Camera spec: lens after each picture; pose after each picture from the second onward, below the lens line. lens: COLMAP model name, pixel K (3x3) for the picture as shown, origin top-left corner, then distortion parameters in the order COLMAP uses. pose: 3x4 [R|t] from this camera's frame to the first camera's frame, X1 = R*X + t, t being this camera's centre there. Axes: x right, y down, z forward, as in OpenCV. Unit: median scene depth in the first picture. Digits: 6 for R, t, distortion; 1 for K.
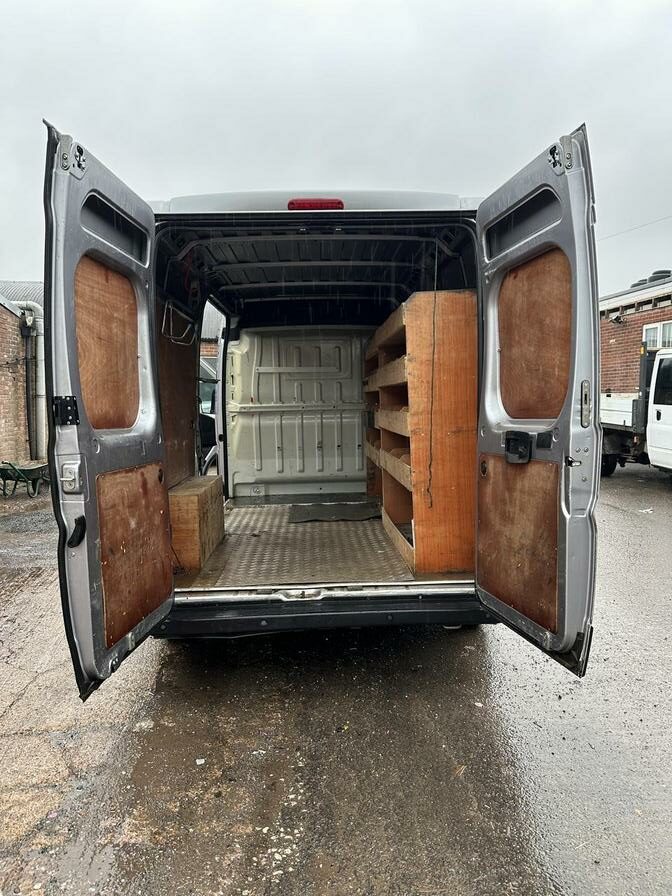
lens RADIAL K [[629.6, 0, 336.0], [0, 629.6, 448.0], [0, 0, 1]] dist [0.076366, -0.100620]
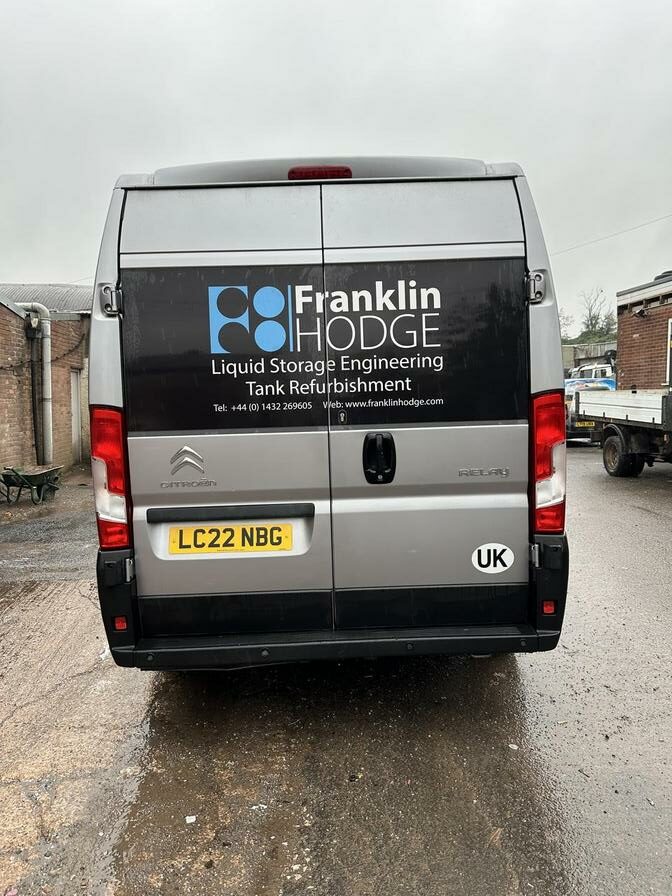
lens RADIAL K [[629.6, 0, 336.0], [0, 629.6, 448.0], [0, 0, 1]] dist [0.076366, -0.100620]
pose [[0.999659, -0.009929, -0.024163, 0.007394], [0.009895, 0.999950, -0.001557, -0.004641], [0.024177, 0.001317, 0.999707, 0.121312]]
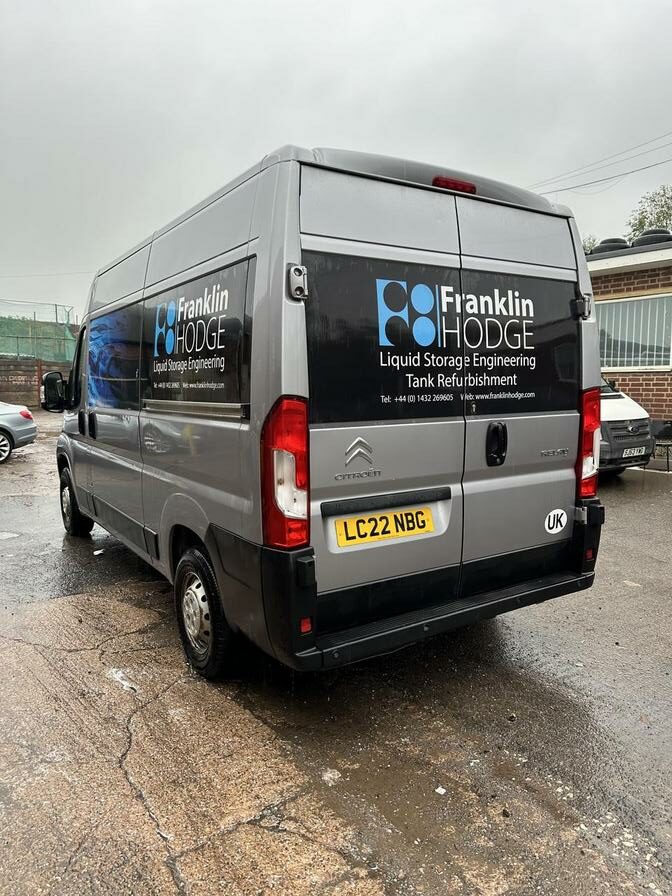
lens RADIAL K [[629.6, 0, 336.0], [0, 629.6, 448.0], [0, 0, 1]] dist [0.076366, -0.100620]
pose [[0.859043, -0.043142, 0.510083, -0.660432], [0.034333, 0.999054, 0.026677, -0.019302], [-0.510752, -0.005404, 0.859711, 0.253939]]
